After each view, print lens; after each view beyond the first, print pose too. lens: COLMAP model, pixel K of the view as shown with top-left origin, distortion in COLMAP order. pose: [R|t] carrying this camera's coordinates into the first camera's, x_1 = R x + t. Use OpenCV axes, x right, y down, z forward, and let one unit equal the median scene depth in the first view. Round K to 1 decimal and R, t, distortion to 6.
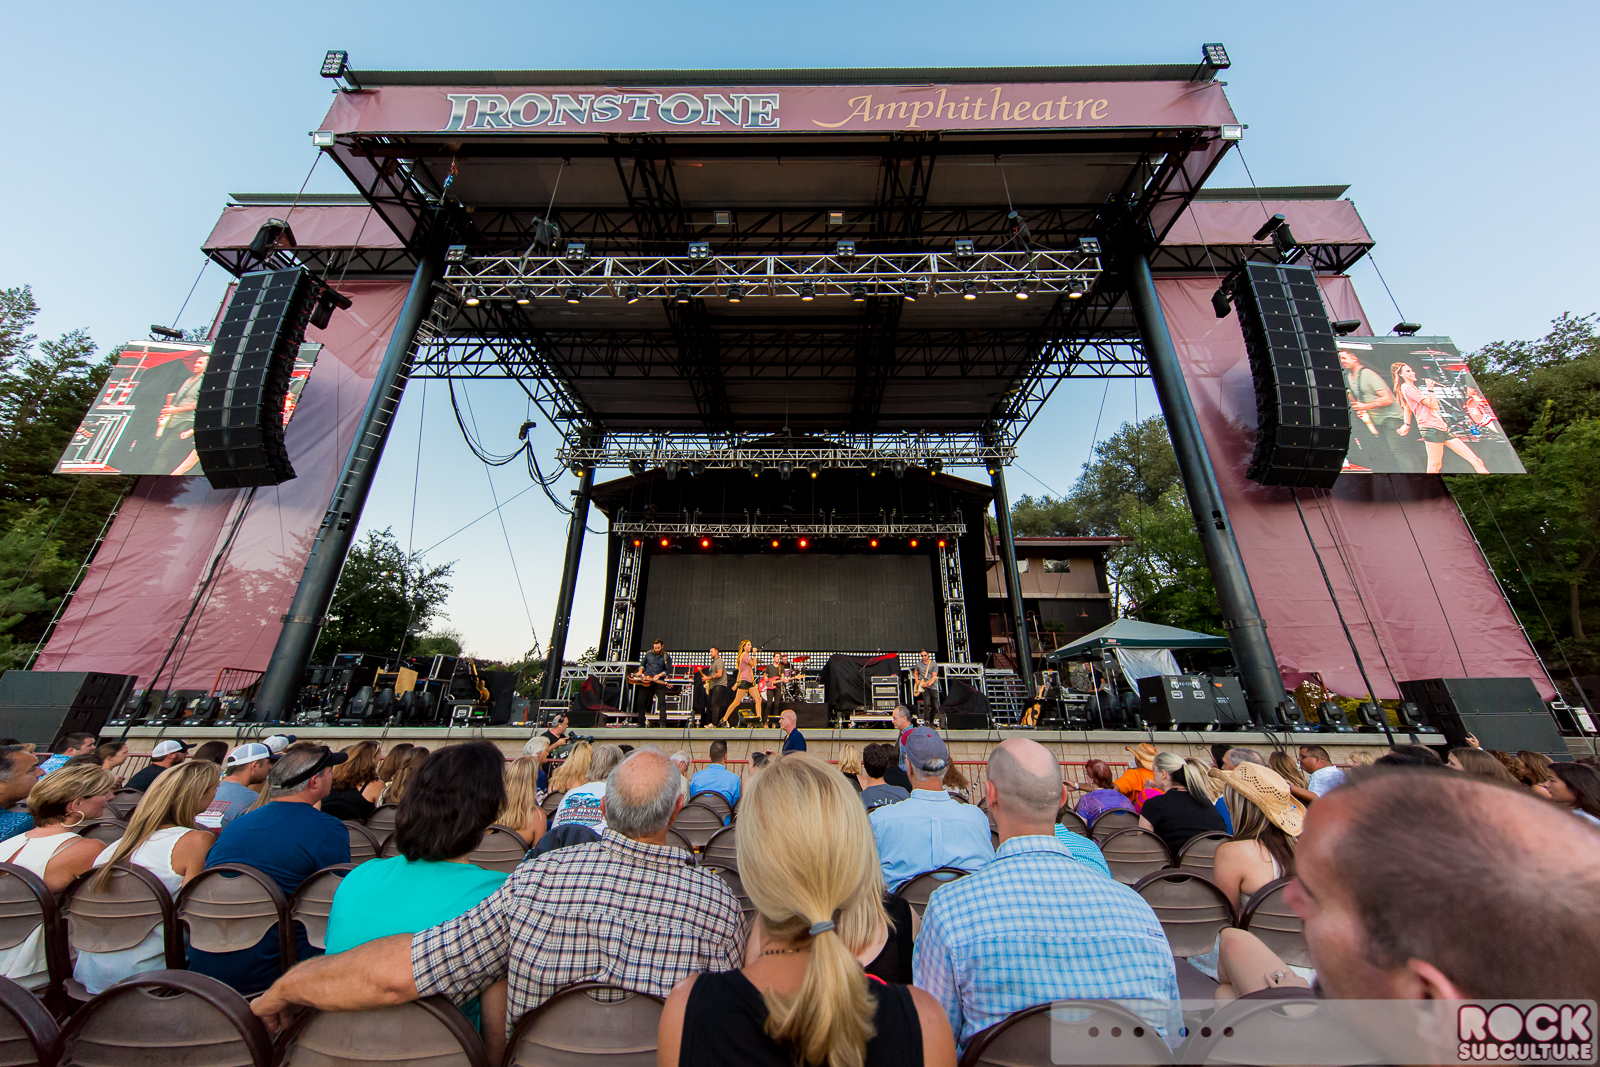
lens RADIAL K [[511.3, 0, 801.7], [0, 511.3, 533.7], [0, 0, 1]] dist [0.007041, -0.000222]
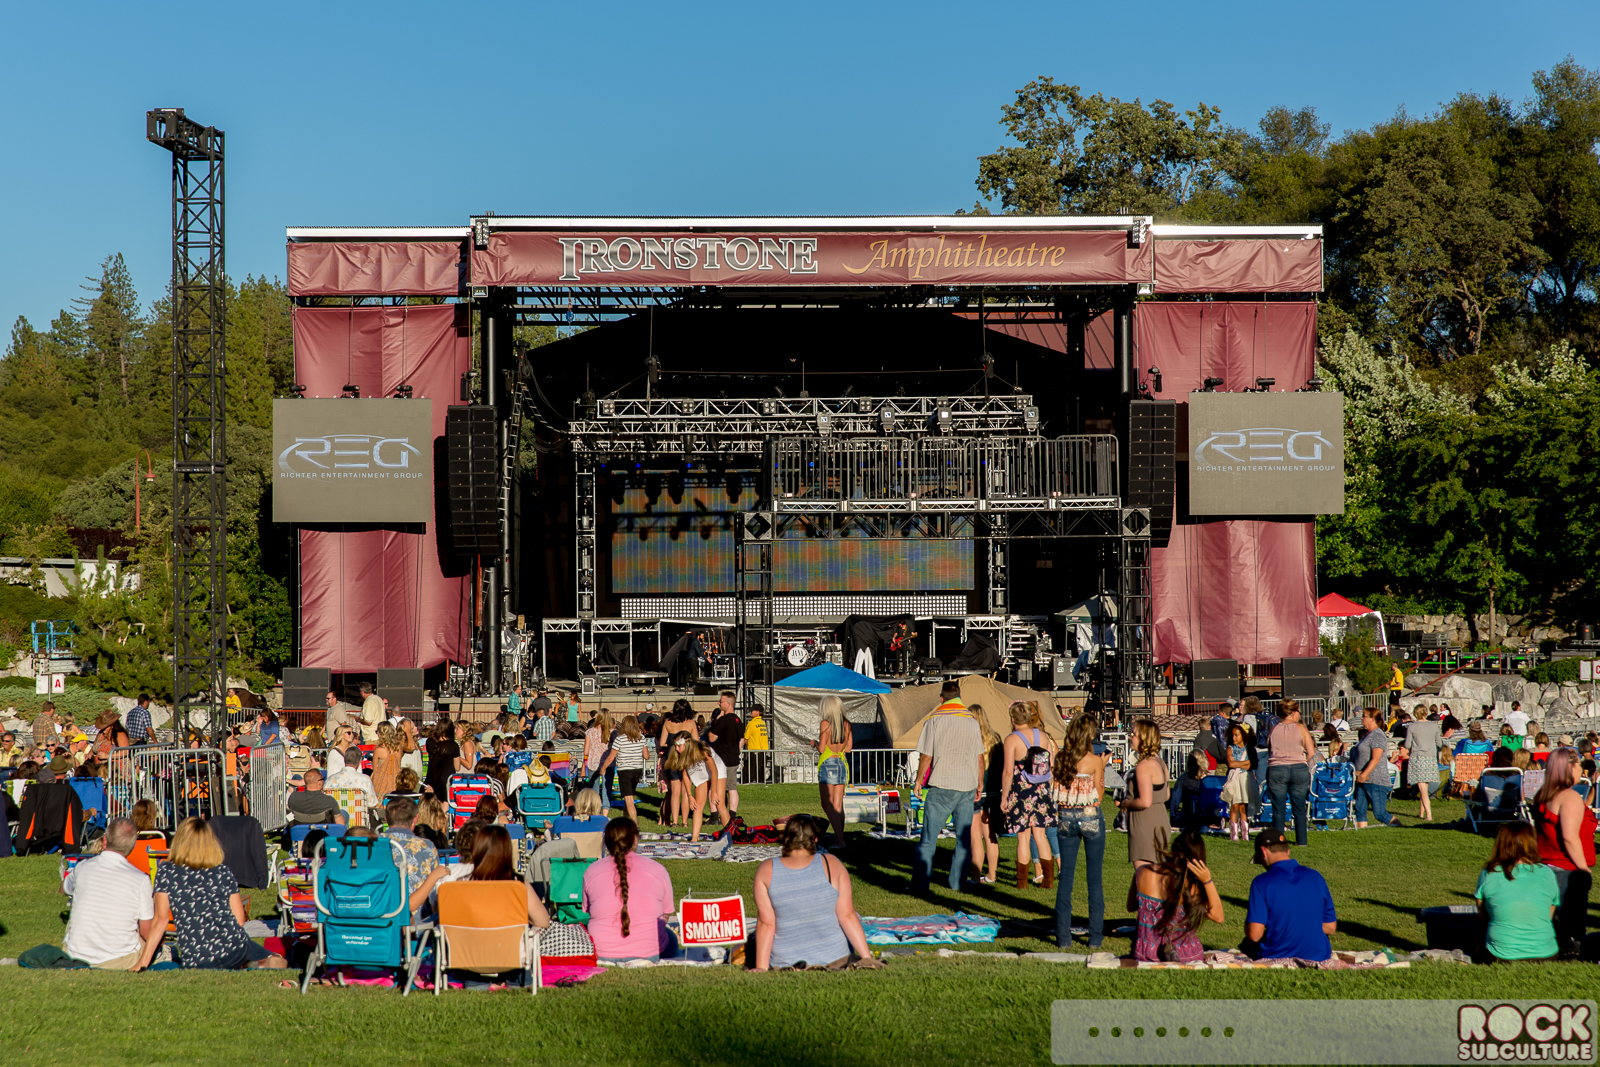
lens RADIAL K [[3425.4, 0, 798.7], [0, 3425.4, 532.5], [0, 0, 1]] dist [0.030276, -0.008888]
pose [[0.998164, -0.013055, 0.059146, -0.548657], [-0.008585, 0.936149, 0.351499, -2.876013], [-0.059958, -0.351362, 0.934318, -6.590962]]
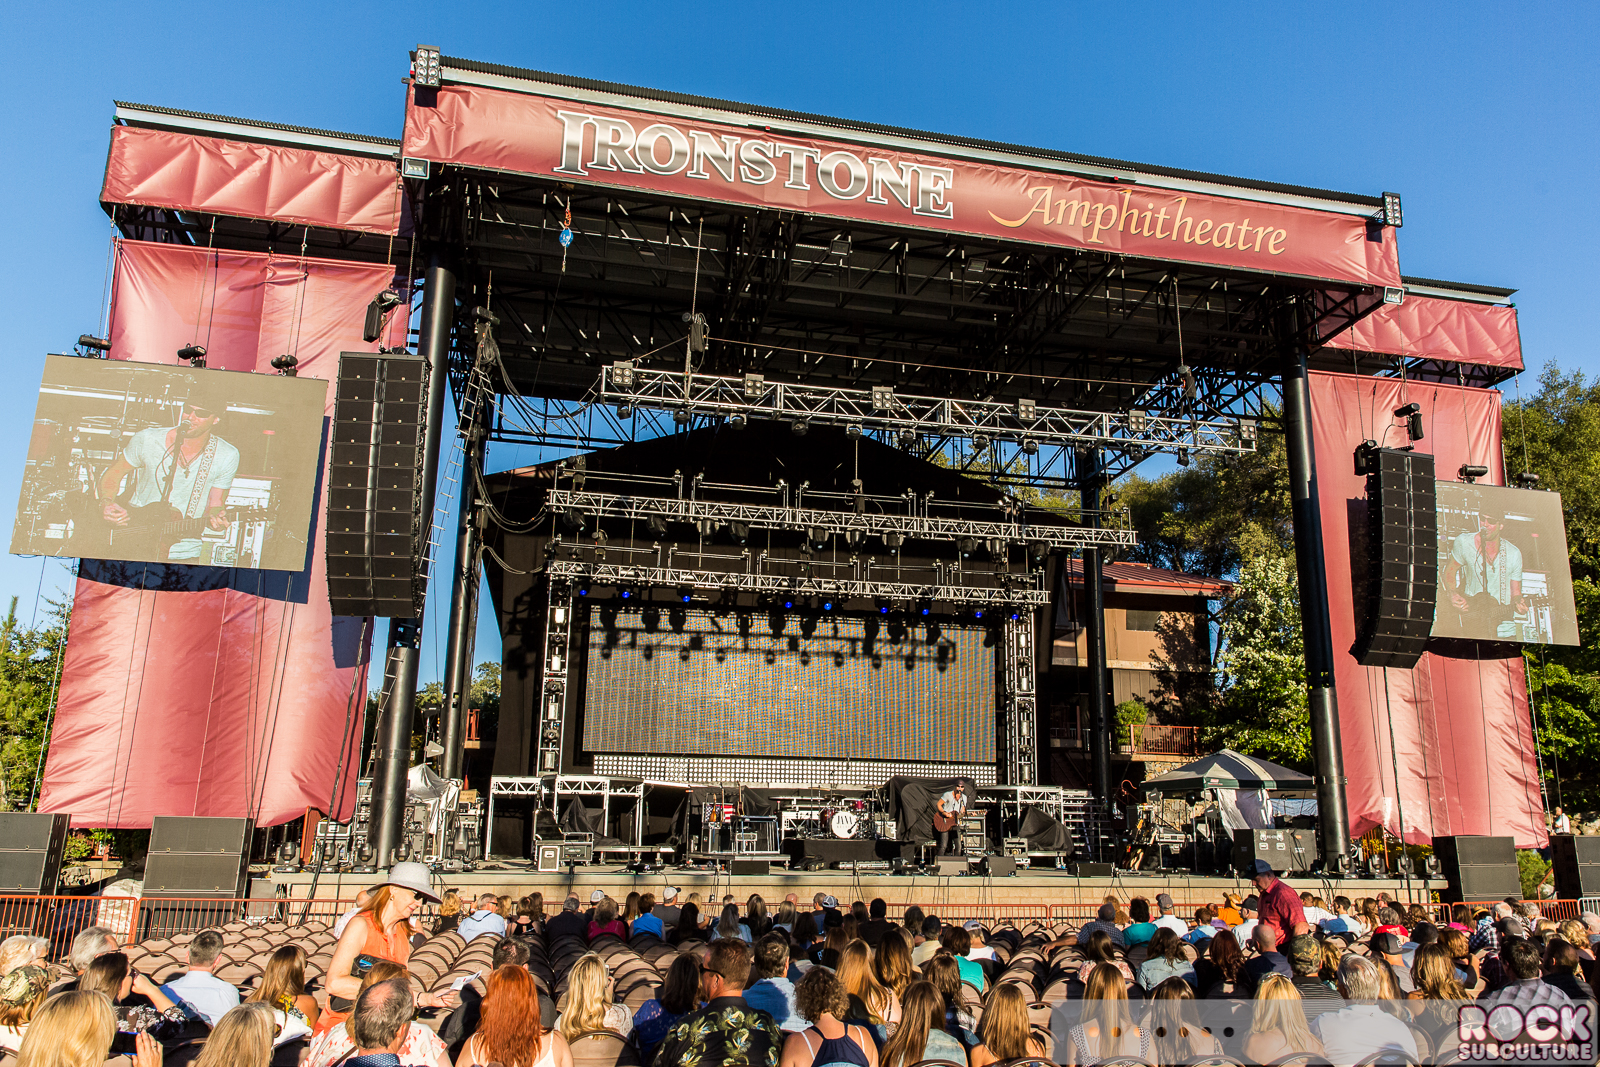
lens RADIAL K [[1161.3, 0, 826.7], [0, 1161.3, 564.9], [0, 0, 1]] dist [0.011131, 0.003368]
pose [[0.972053, 0.060920, 0.226720, -0.588161], [-0.090887, 0.988089, 0.124173, -0.379666], [-0.216455, -0.141309, 0.966012, -0.843302]]
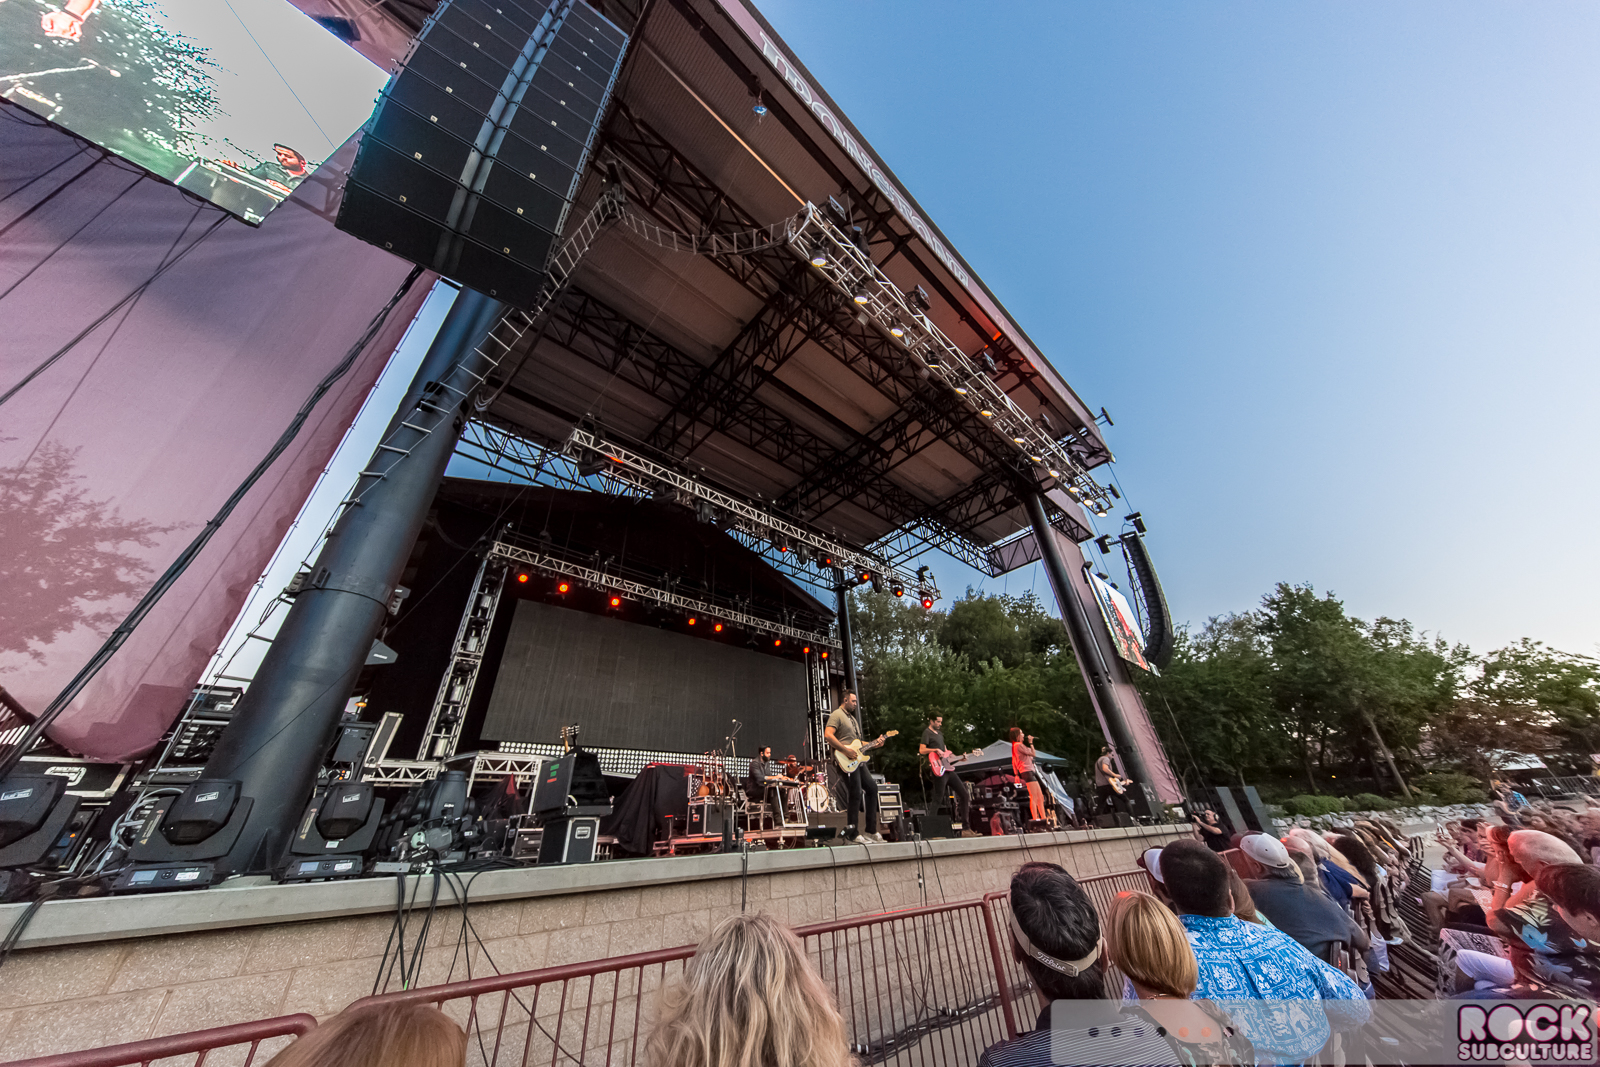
lens RADIAL K [[501.4, 0, 800.2], [0, 501.4, 532.8], [0, 0, 1]] dist [0.000741, -0.000024]
pose [[0.727484, 0.324696, 0.604434, -0.786846], [-0.186034, 0.941283, -0.281742, 0.136423], [-0.660423, 0.092518, 0.745172, 0.370471]]
